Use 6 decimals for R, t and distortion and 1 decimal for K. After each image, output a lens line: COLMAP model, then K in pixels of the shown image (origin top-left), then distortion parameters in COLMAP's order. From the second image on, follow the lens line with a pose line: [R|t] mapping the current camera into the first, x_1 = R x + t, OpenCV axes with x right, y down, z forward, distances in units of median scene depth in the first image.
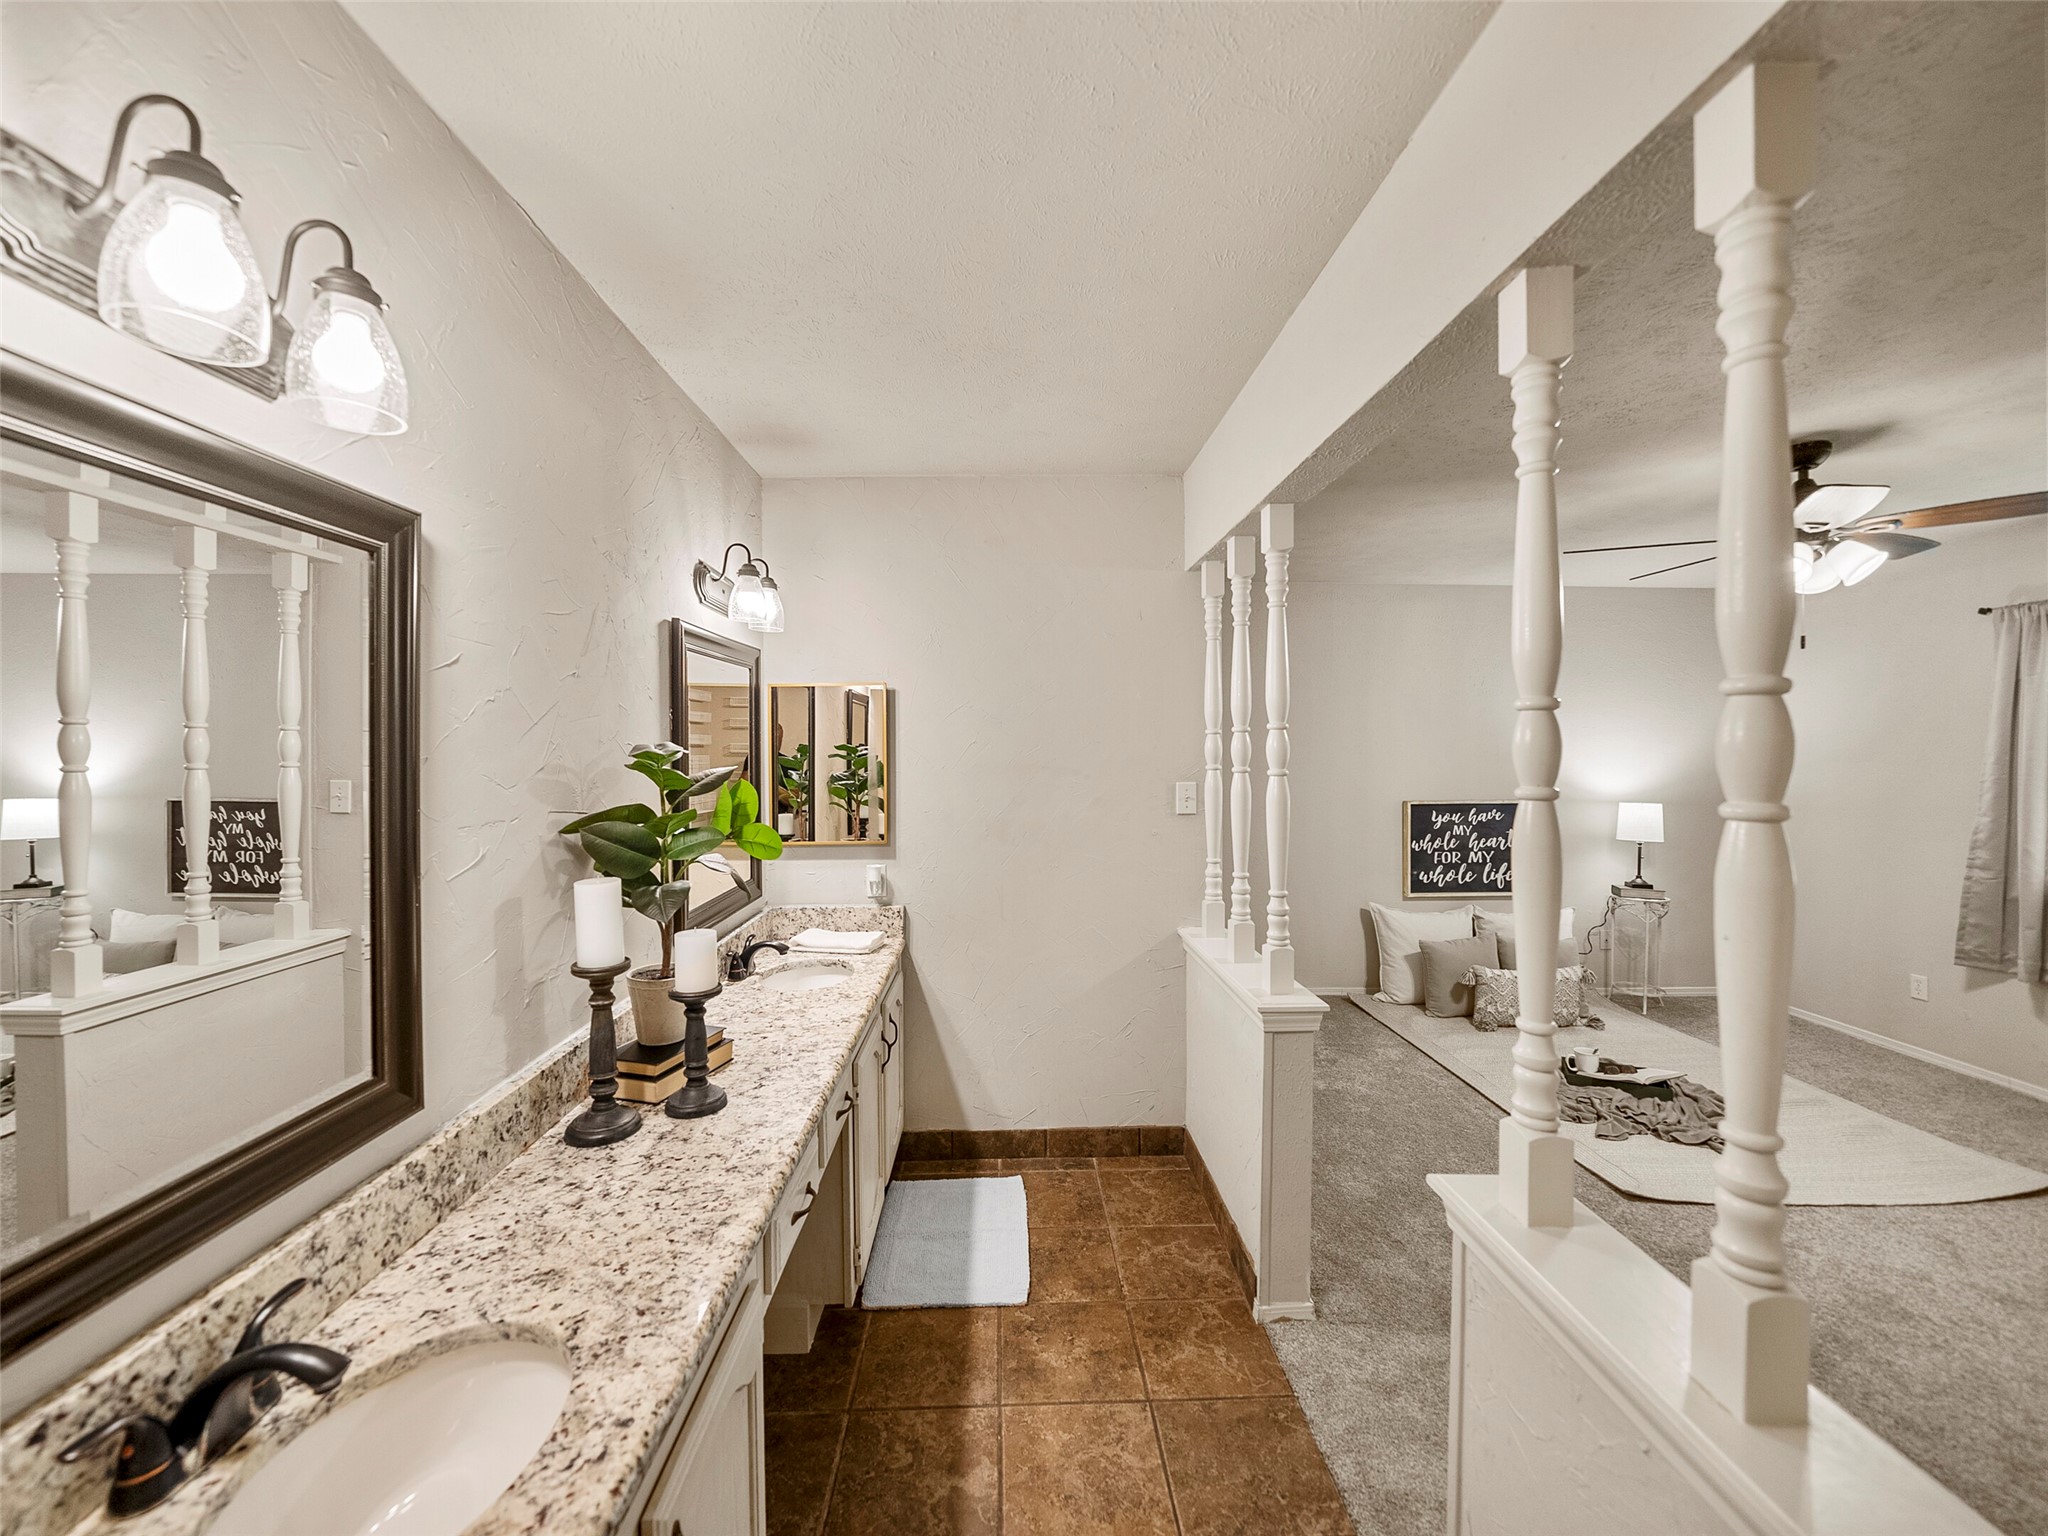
lens RADIAL K [[821.6, 0, 1020.3], [0, 821.6, 763.2], [0, 0, 1]] dist [-0.003838, -0.000015]
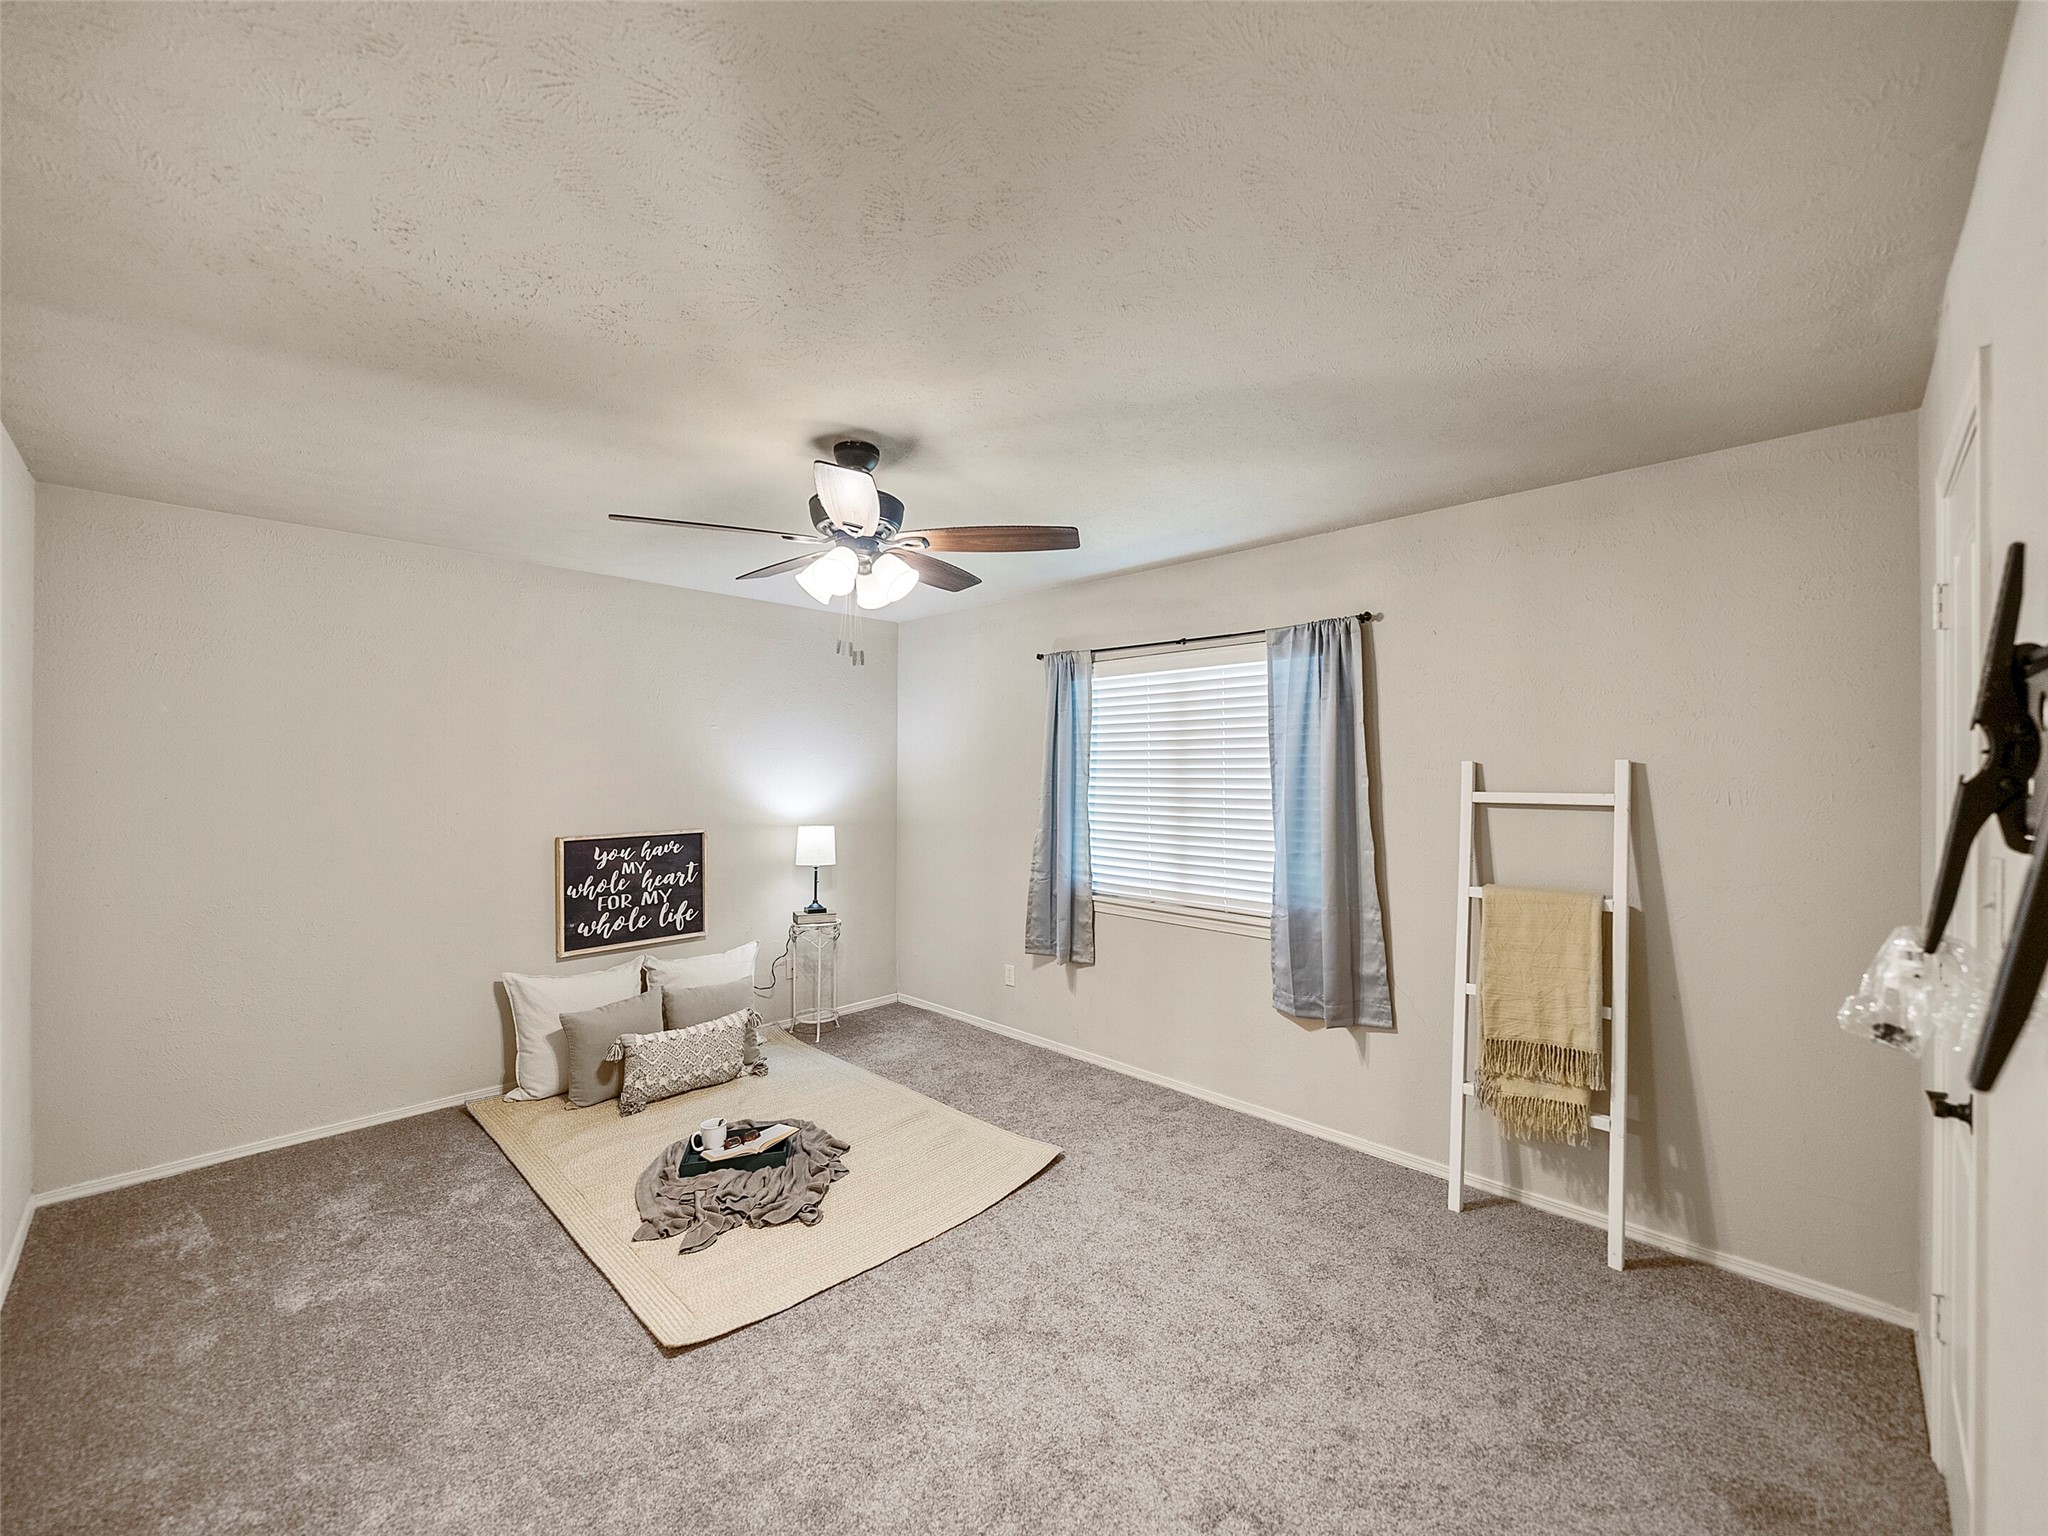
lens RADIAL K [[821.6, 0, 1020.3], [0, 821.6, 763.2], [0, 0, 1]] dist [-0.003838, -0.000015]
pose [[0.723412, 0.003774, 0.690406, 0.478745], [0.013498, 0.999717, -0.019608, -0.008880], [-0.690284, 0.023504, 0.723156, 0.213151]]
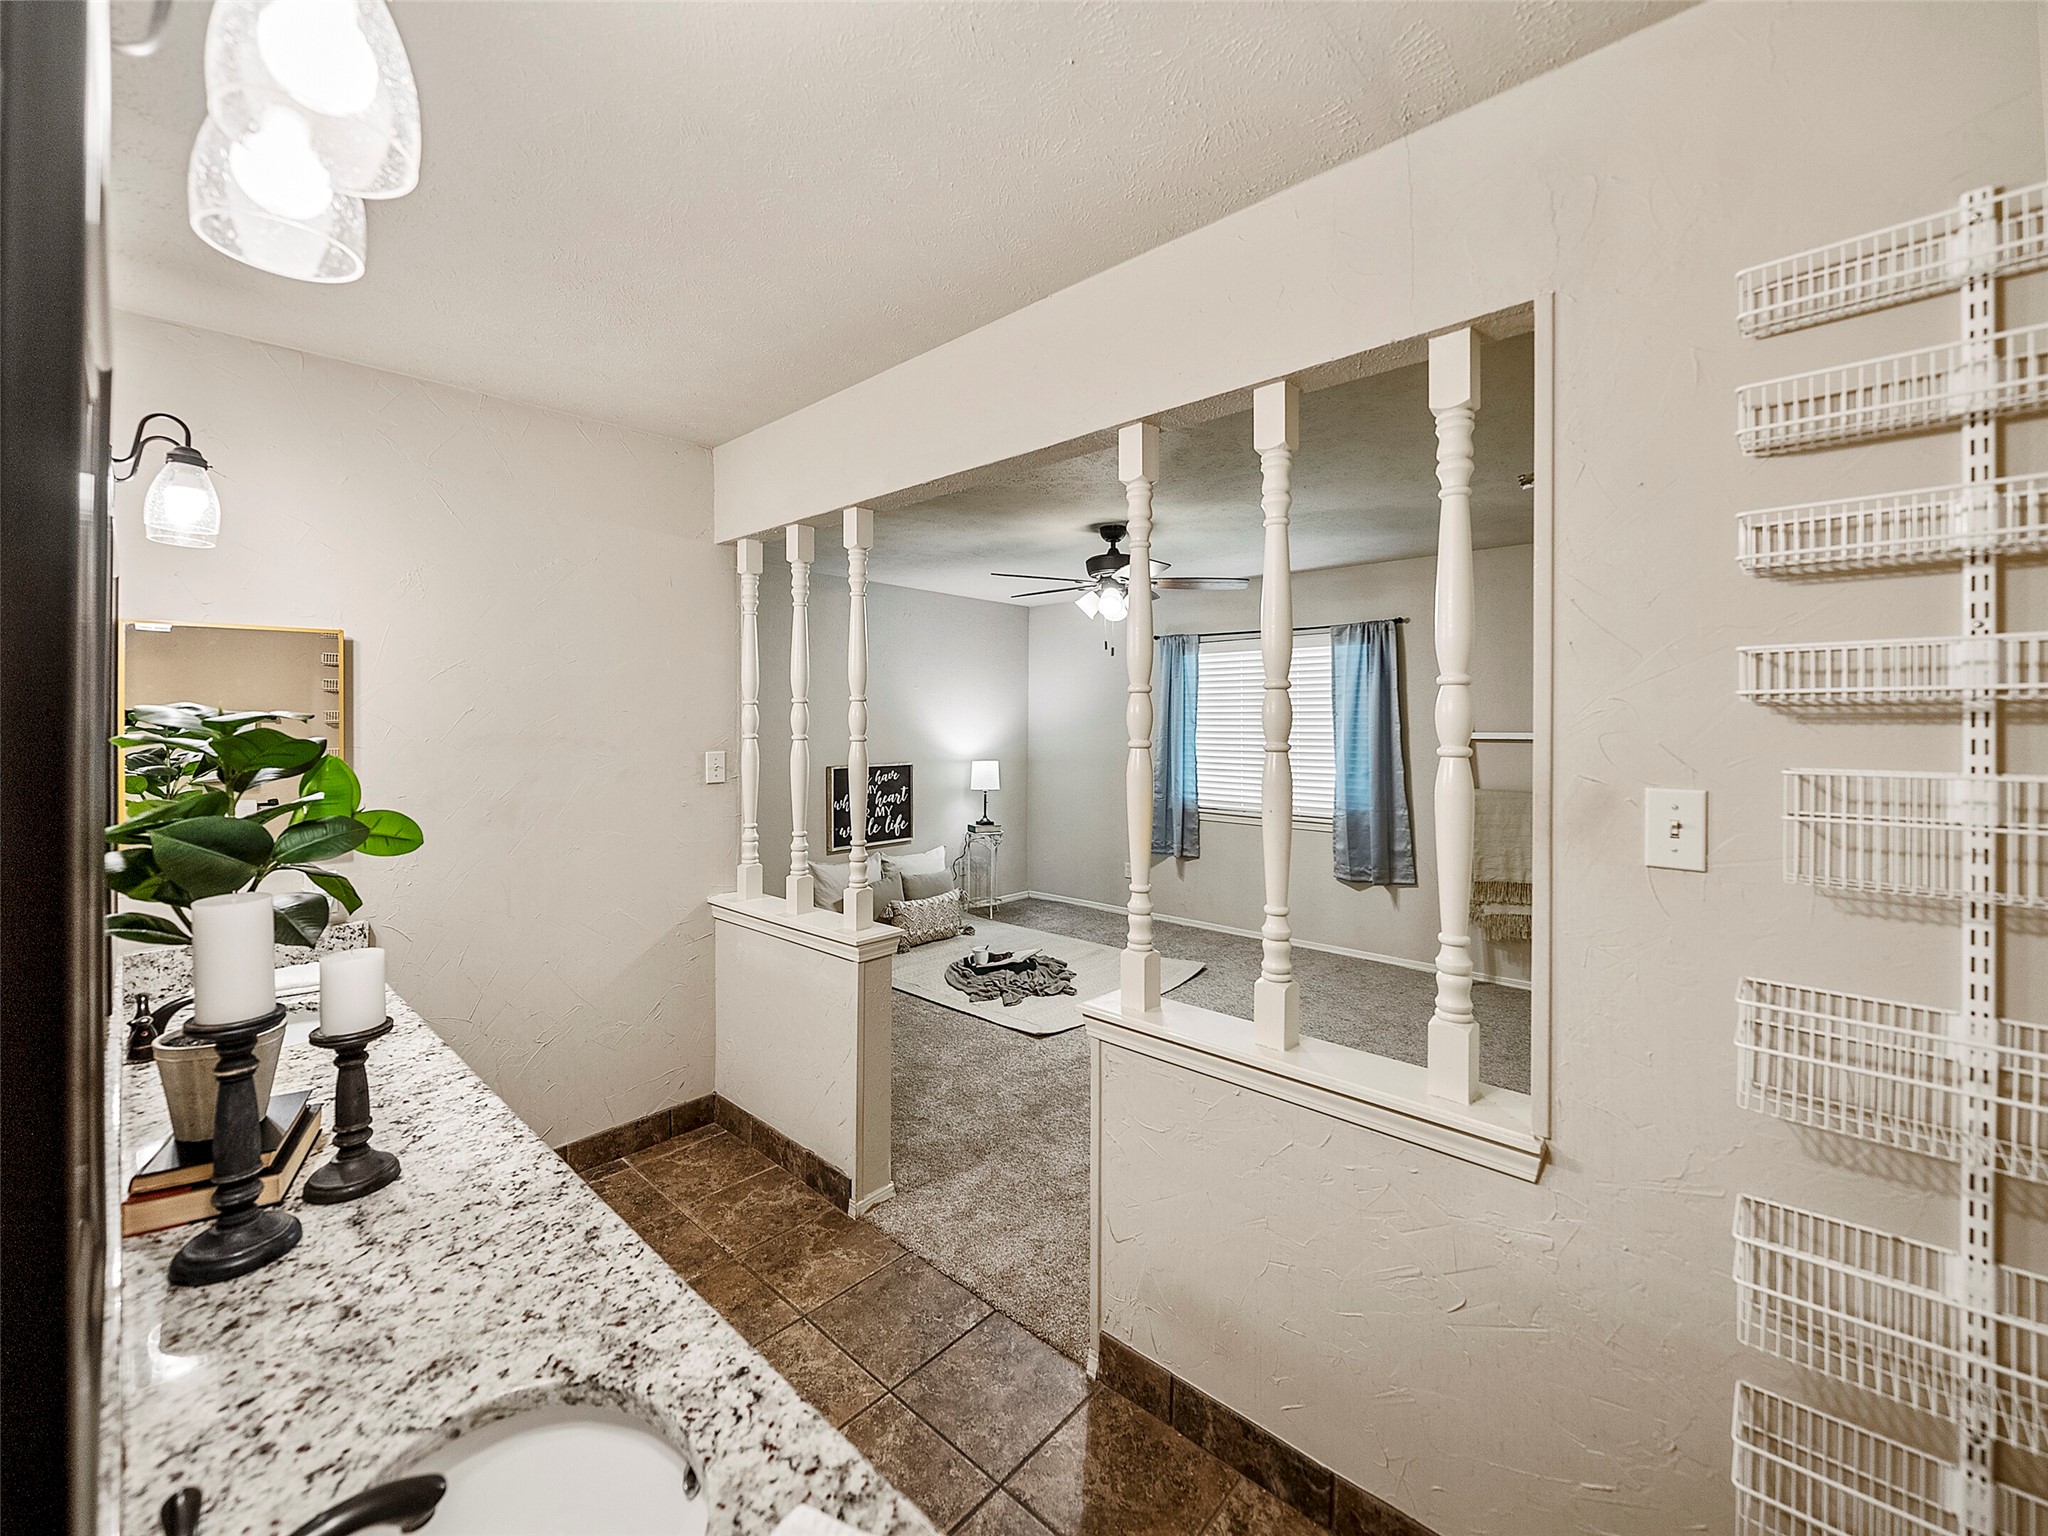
lens RADIAL K [[835.1, 0, 1029.2], [0, 835.1, 725.7], [0, 0, 1]] dist [-0.002249, -0.000006]
pose [[0.695545, -0.002923, 0.718477, -0.324520], [0.012569, 0.999888, -0.008100, 0.005268], [-0.718373, 0.014664, 0.695504, 0.003959]]
